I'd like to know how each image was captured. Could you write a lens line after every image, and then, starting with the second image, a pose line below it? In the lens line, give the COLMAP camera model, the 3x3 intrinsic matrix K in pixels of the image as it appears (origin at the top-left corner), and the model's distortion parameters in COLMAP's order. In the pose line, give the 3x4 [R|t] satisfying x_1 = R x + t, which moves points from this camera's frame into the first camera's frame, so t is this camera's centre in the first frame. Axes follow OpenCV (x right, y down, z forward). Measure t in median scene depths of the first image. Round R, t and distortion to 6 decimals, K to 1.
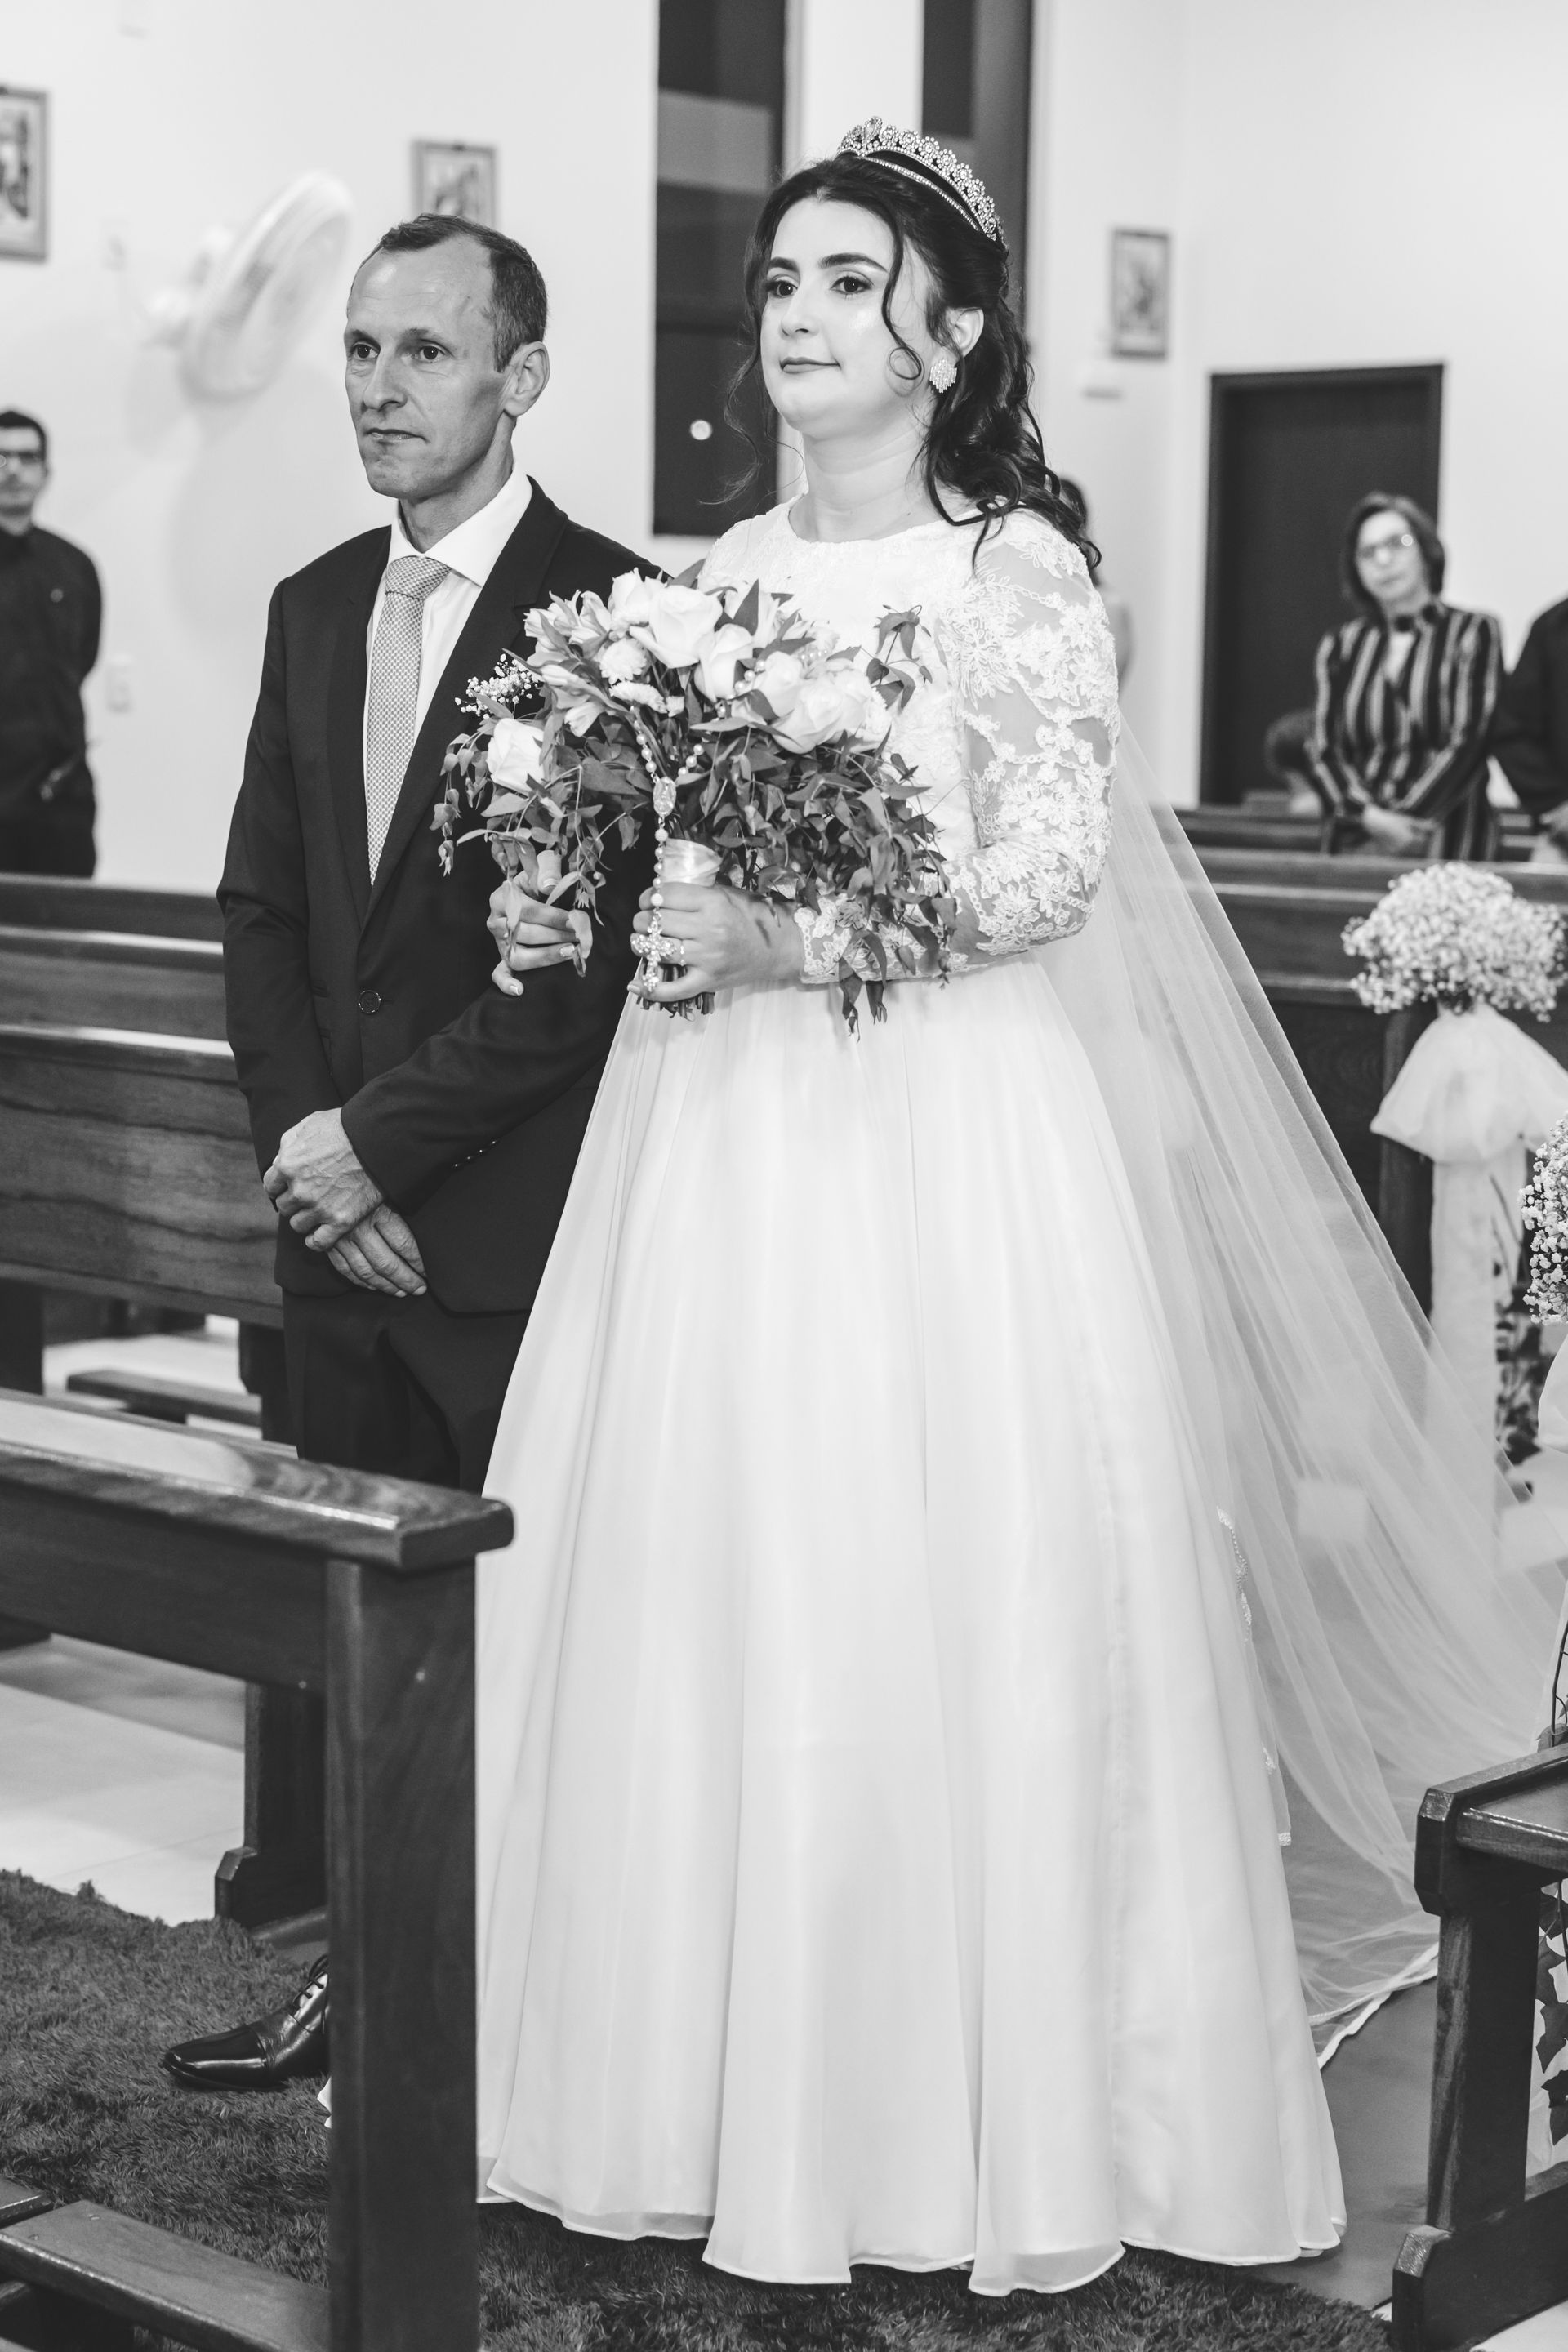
lens RADIAL K [[4484.6, 0, 960.0], [0, 4484.6, 1173.2], [0, 0, 1]] dist [0.391141, -3.289646]
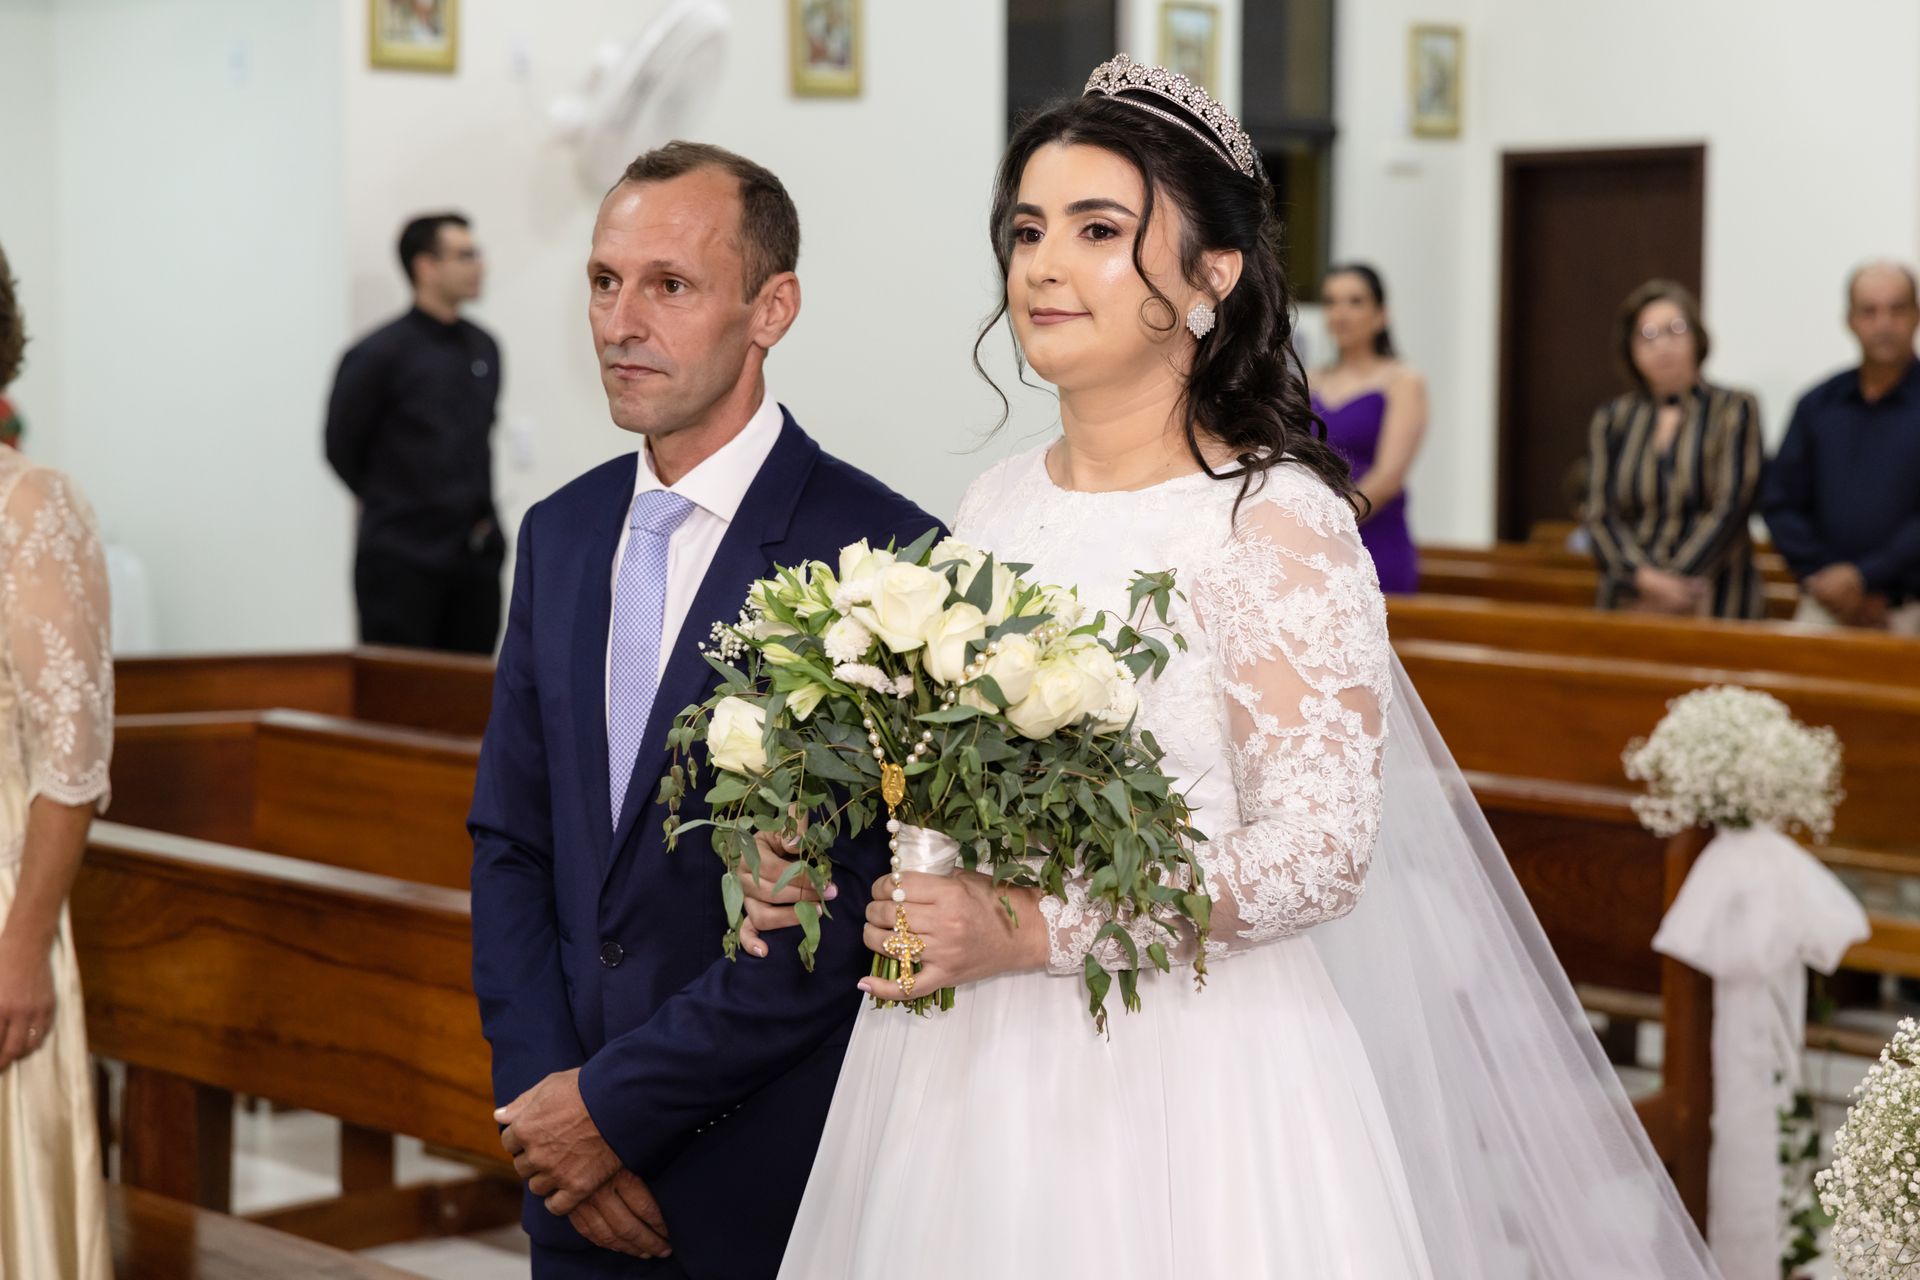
lens RADIAL K [[3793.6, 0, 1138.0], [0, 3793.6, 689.6], [0, 0, 1]] dist [0.017359, 2.711866]
pose [[0.999191, -0.003393, -0.040064, 0.014574], [0.002206, 0.999559, -0.029624, -0.076286], [0.040146, 0.029511, 0.998758, 0.214674]]
